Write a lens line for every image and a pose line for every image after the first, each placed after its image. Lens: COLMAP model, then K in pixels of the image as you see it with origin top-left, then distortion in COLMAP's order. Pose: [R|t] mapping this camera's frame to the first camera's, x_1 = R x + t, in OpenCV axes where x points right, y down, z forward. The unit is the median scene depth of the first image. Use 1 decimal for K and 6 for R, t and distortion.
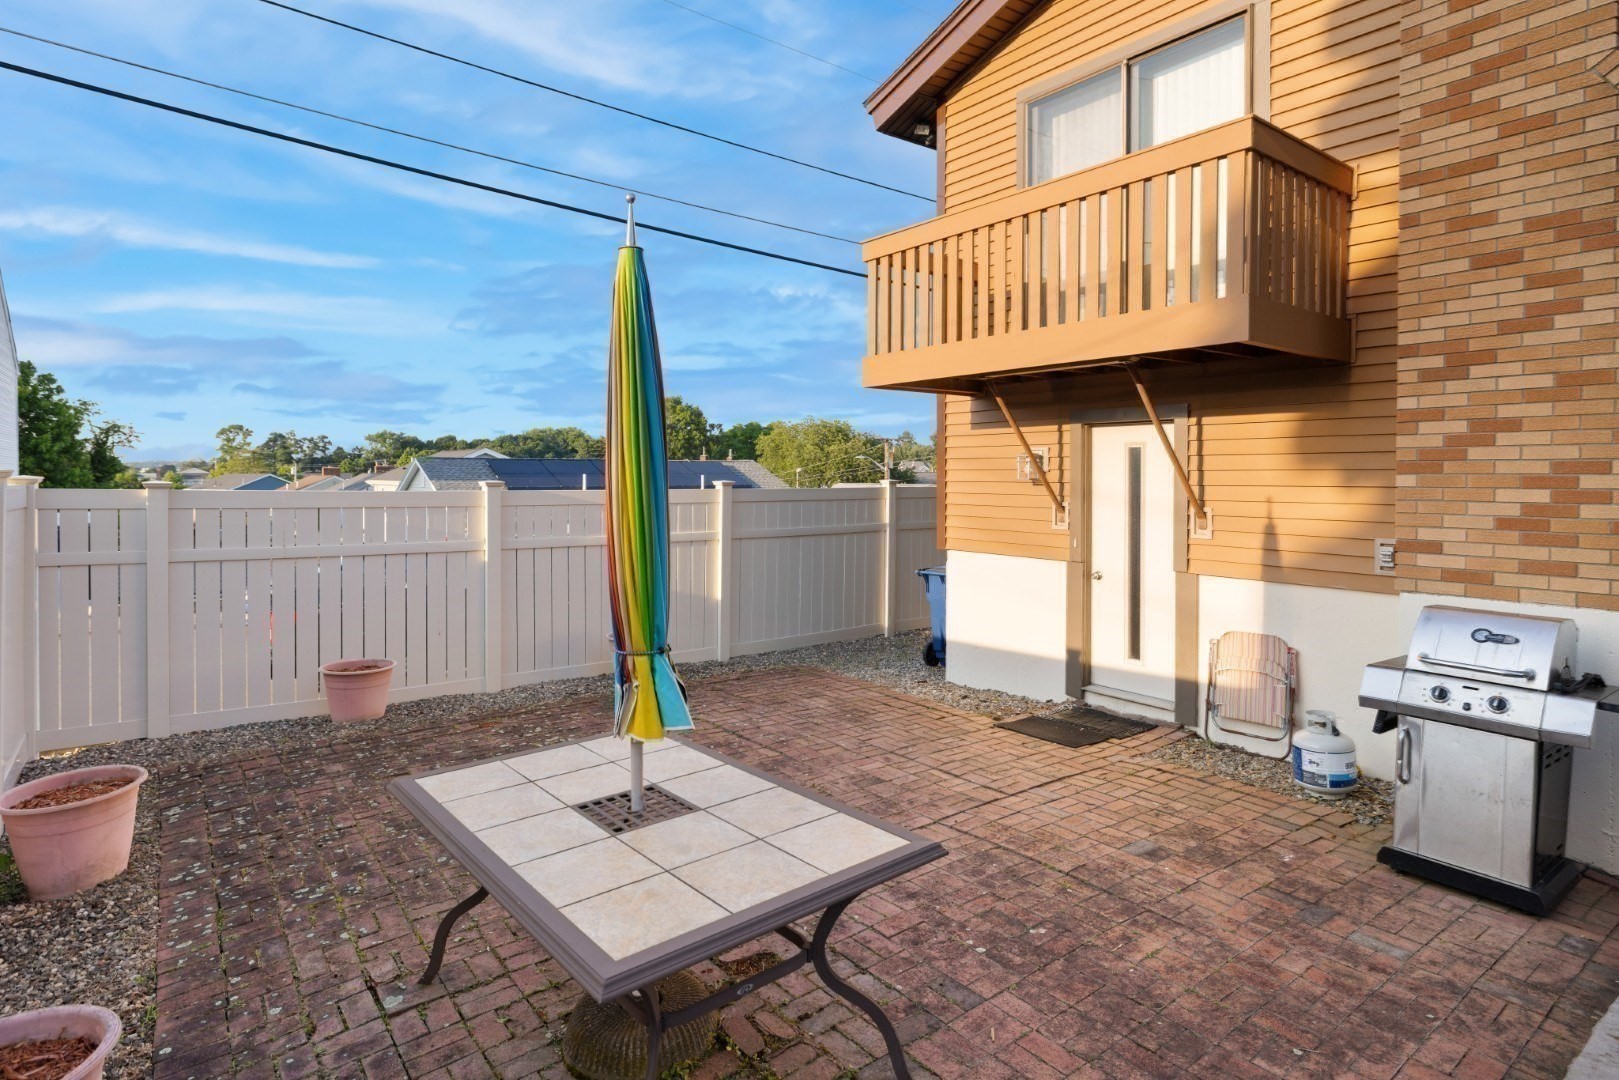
lens RADIAL K [[858.0, 0, 798.0], [0, 858.0, 484.6], [0, 0, 1]] dist [-0.001337, -0.000105]
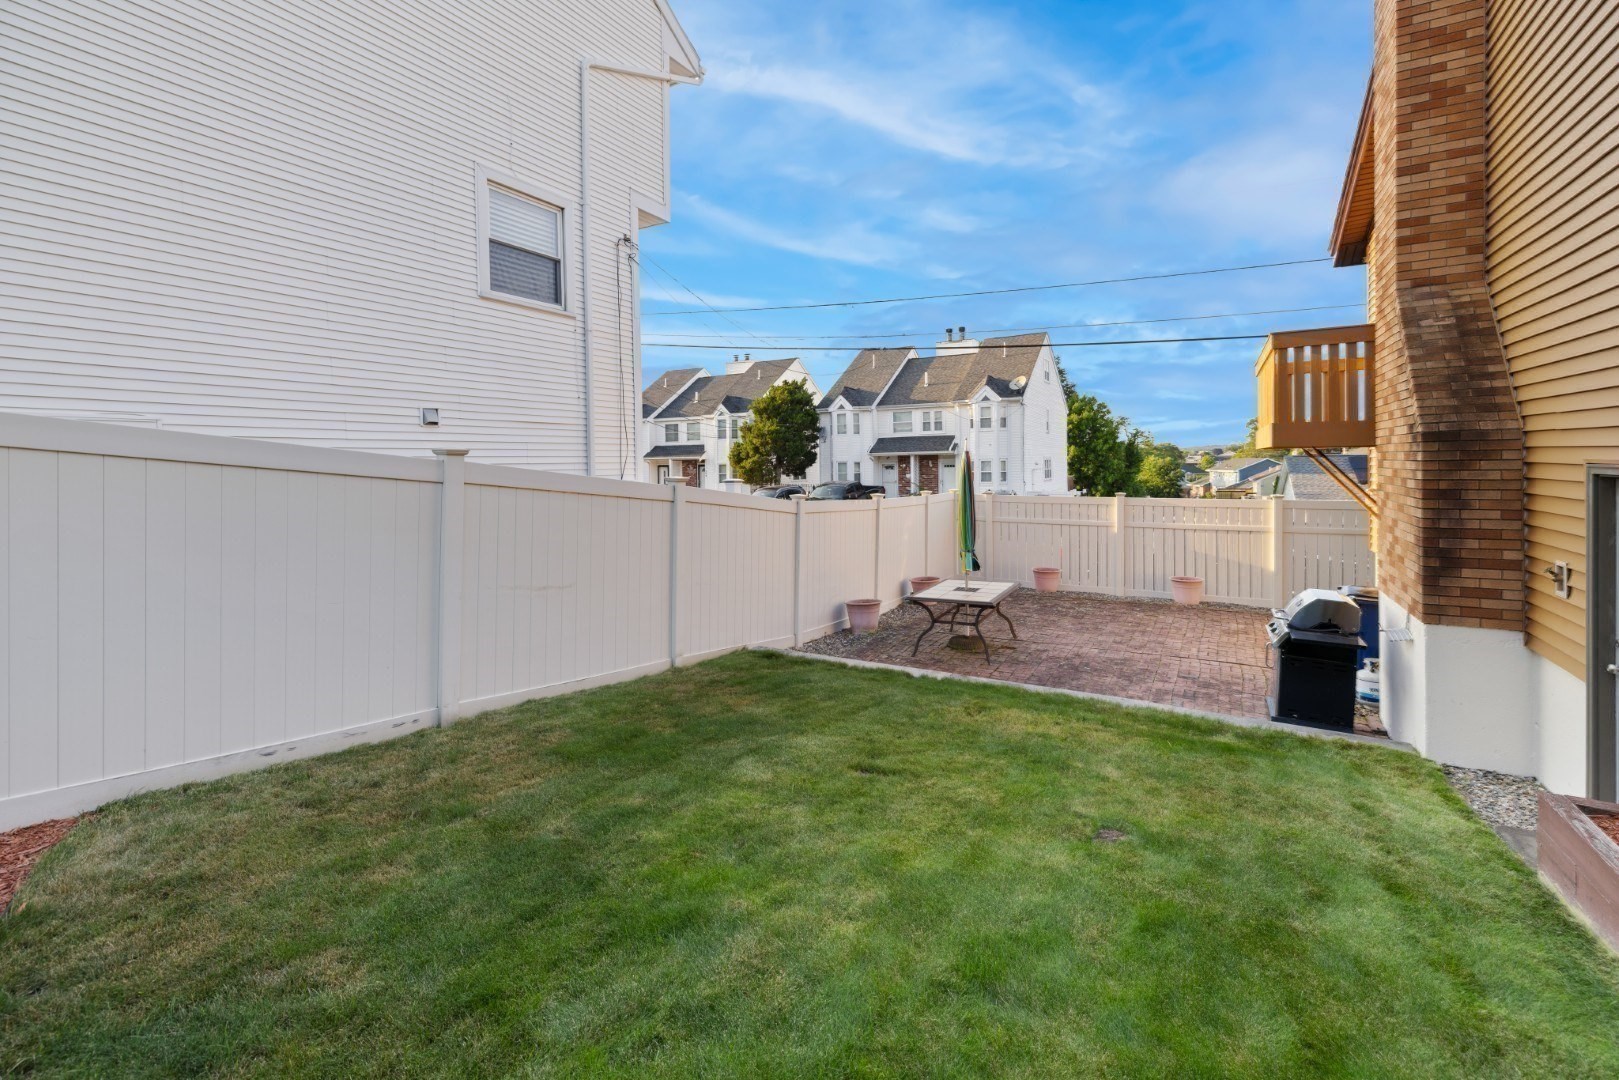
lens RADIAL K [[708.1, 0, 800.9], [0, 708.1, 471.0], [0, 0, 1]] dist [-0.001085, 0.000471]
pose [[0.388806, 0.004327, -0.921310, 1.137430], [0.006283, 0.999953, 0.007348, -0.093283], [0.921298, -0.008646, 0.388760, -0.444253]]
